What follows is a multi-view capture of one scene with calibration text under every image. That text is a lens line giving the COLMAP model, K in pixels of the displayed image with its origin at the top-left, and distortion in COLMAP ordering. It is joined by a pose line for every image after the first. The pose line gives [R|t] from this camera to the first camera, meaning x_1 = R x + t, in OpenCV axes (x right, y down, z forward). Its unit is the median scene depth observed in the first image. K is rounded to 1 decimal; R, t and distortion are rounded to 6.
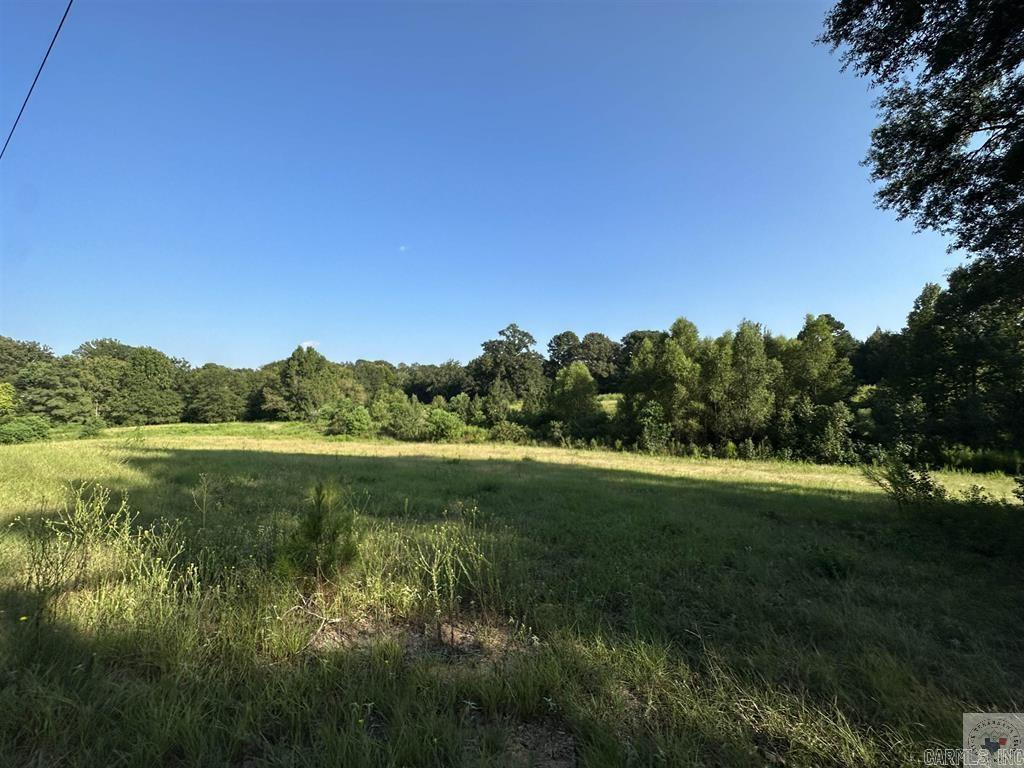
lens RADIAL K [[411.6, 0, 513.0], [0, 411.6, 390.2], [0, 0, 1]] dist [-0.003256, 0.000778]
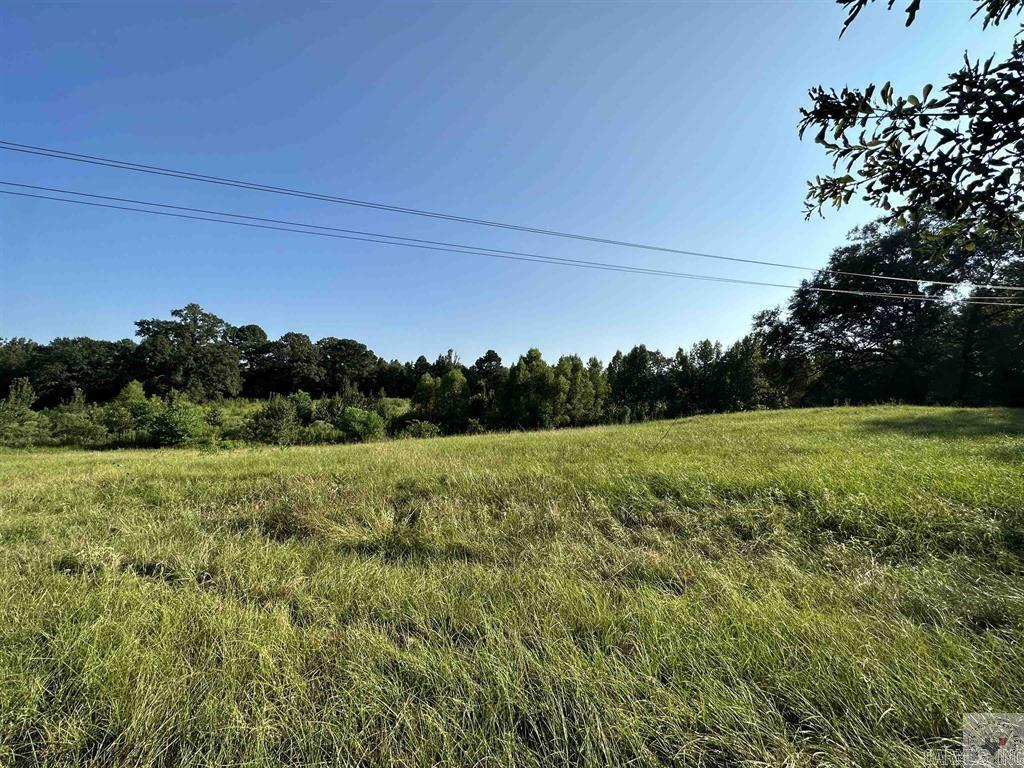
lens RADIAL K [[411.6, 0, 509.3], [0, 411.6, 384.3], [0, 0, 1]] dist [-0.003256, 0.000778]
pose [[0.568711, 0.066070, 0.819880, -0.366948], [-0.032345, 0.997794, -0.057972, 0.018452], [-0.821901, 0.006450, 0.569594, 0.094998]]
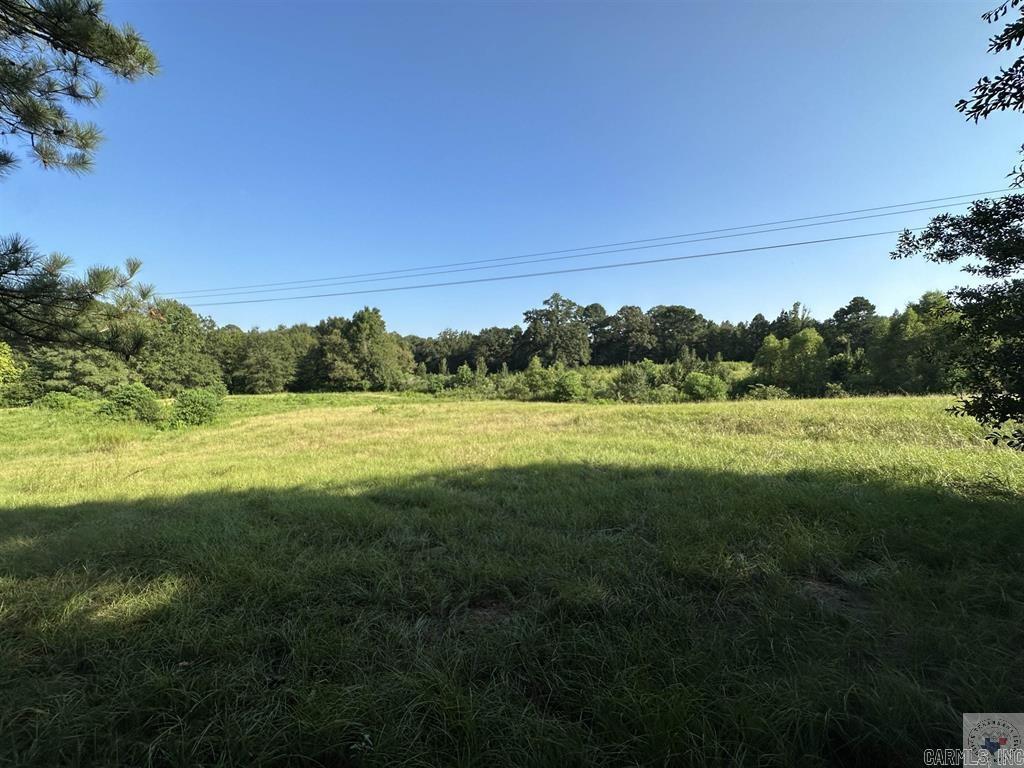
lens RADIAL K [[411.6, 0, 508.2], [0, 411.6, 386.3], [0, 0, 1]] dist [-0.003256, 0.000778]
pose [[0.976302, -0.002177, 0.216400, -0.420963], [-0.008920, 0.998695, 0.050287, 0.016842], [-0.216227, -0.051025, 0.975009, 0.057084]]
